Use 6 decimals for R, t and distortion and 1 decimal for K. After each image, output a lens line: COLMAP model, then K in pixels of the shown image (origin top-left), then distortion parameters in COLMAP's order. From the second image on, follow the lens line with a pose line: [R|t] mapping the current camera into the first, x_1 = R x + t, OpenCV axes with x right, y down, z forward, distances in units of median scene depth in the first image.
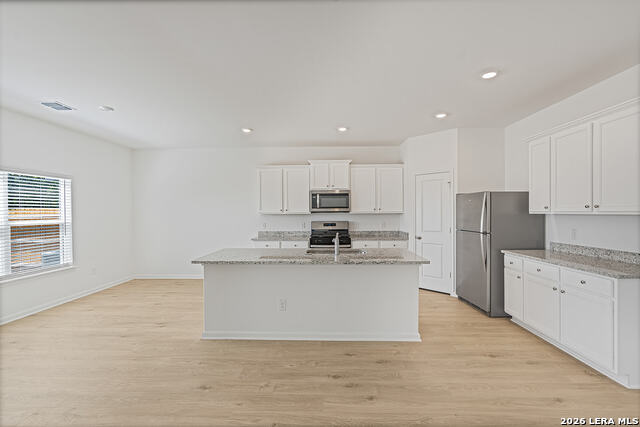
lens RADIAL K [[289.8, 0, 319.8], [0, 289.8, 215.2], [0, 0, 1]] dist [-0.000950, 0.000213]
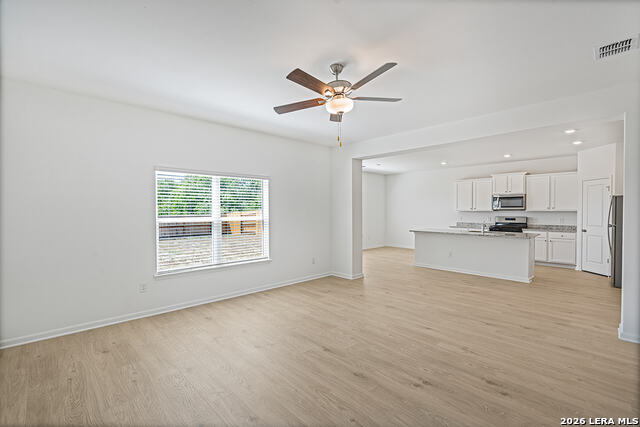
lens RADIAL K [[289.8, 0, 319.8], [0, 289.8, 215.2], [0, 0, 1]] dist [-0.000950, 0.000213]
pose [[0.711734, 0.015773, -0.702272, 0.378883], [-0.009139, 0.999871, 0.013194, 0.004306], [0.702390, -0.002973, 0.711786, -0.652295]]
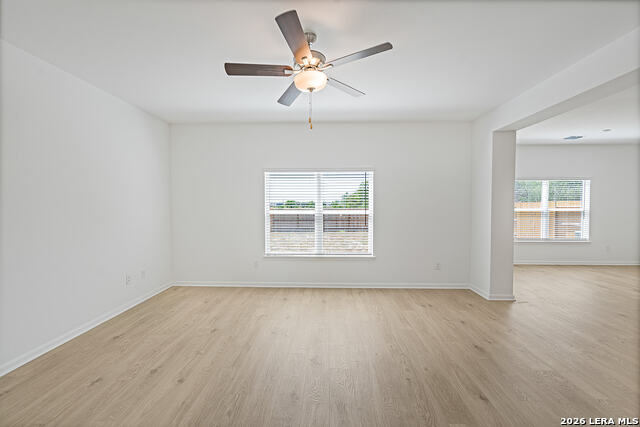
lens RADIAL K [[290.2, 0, 316.0], [0, 290.2, 213.1], [0, 0, 1]] dist [-0.002128, -0.000294]
pose [[-0.016674, 0.032471, -0.999334, 0.482858], [-0.006995, 0.999444, 0.032591, 0.002323], [0.999837, 0.007534, -0.016437, -0.262659]]
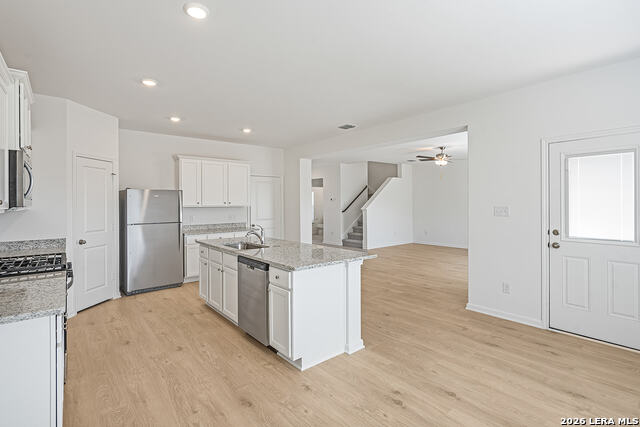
lens RADIAL K [[304.1, 0, 320.0], [0, 304.1, 213.5], [0, 0, 1]] dist [-0.002640, 0.000426]
pose [[-0.656340, -0.015087, 0.754315, -0.578144], [0.016781, 0.999261, 0.034588, -0.009628], [-0.754279, 0.035359, -0.655601, 0.964964]]
